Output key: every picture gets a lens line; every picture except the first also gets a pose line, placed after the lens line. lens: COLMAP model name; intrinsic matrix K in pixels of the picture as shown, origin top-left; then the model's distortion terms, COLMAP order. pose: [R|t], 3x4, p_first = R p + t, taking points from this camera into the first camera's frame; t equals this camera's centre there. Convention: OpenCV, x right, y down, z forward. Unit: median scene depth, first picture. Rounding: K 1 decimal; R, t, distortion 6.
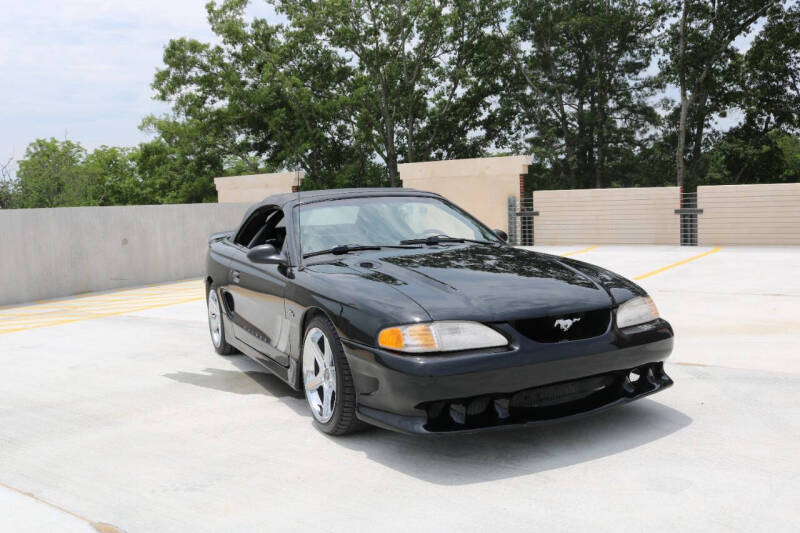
lens RADIAL K [[723.5, 0, 400.0], [0, 723.5, 266.5], [0, 0, 1]] dist [-0.144630, 0.124694]
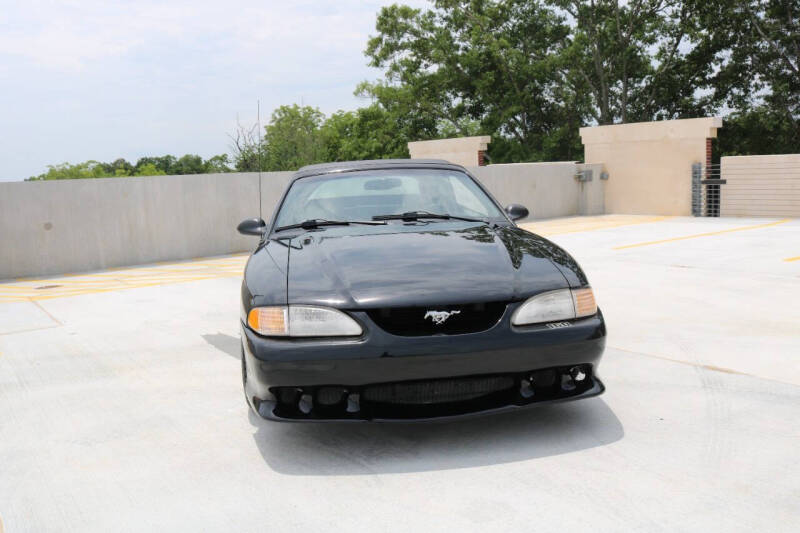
lens RADIAL K [[723.5, 0, 400.0], [0, 723.5, 266.5], [0, 0, 1]] dist [-0.144630, 0.124694]
pose [[0.945514, 0.042301, -0.322823, 0.045025], [-0.025482, 0.998097, 0.056151, -0.003084], [0.324584, -0.044865, 0.944792, 0.011866]]
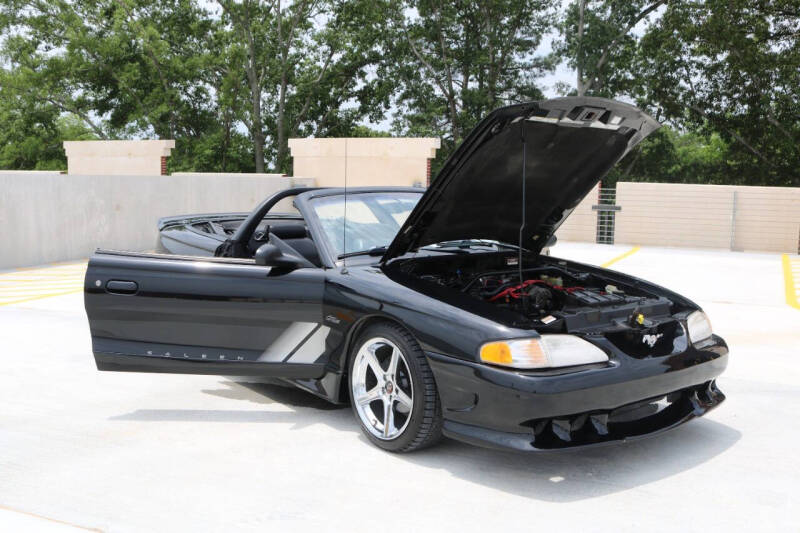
lens RADIAL K [[808.2, 0, 400.0], [0, 808.2, 266.5], [0, 0, 1]] dist [-0.127922, 0.113297]
pose [[0.979427, 0.031300, 0.199354, -0.032712], [-0.035262, 0.999244, 0.016355, -0.002786], [-0.198692, -0.023048, 0.979791, -0.003025]]
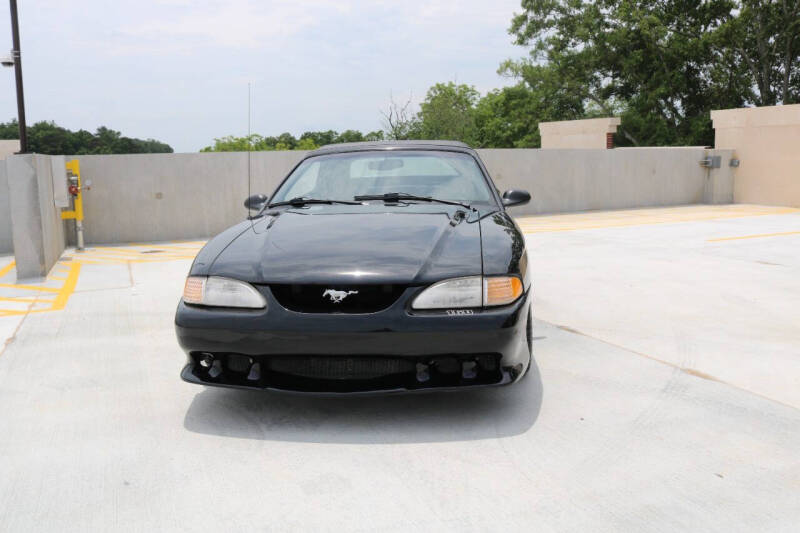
lens RADIAL K [[723.5, 0, 400.0], [0, 723.5, 266.5], [0, 0, 1]] dist [-0.144630, 0.124694]
pose [[0.850452, 0.100623, -0.516340, 0.073870], [-0.060018, 0.993686, 0.094793, -0.004802], [0.522618, -0.049628, 0.851121, 0.023362]]
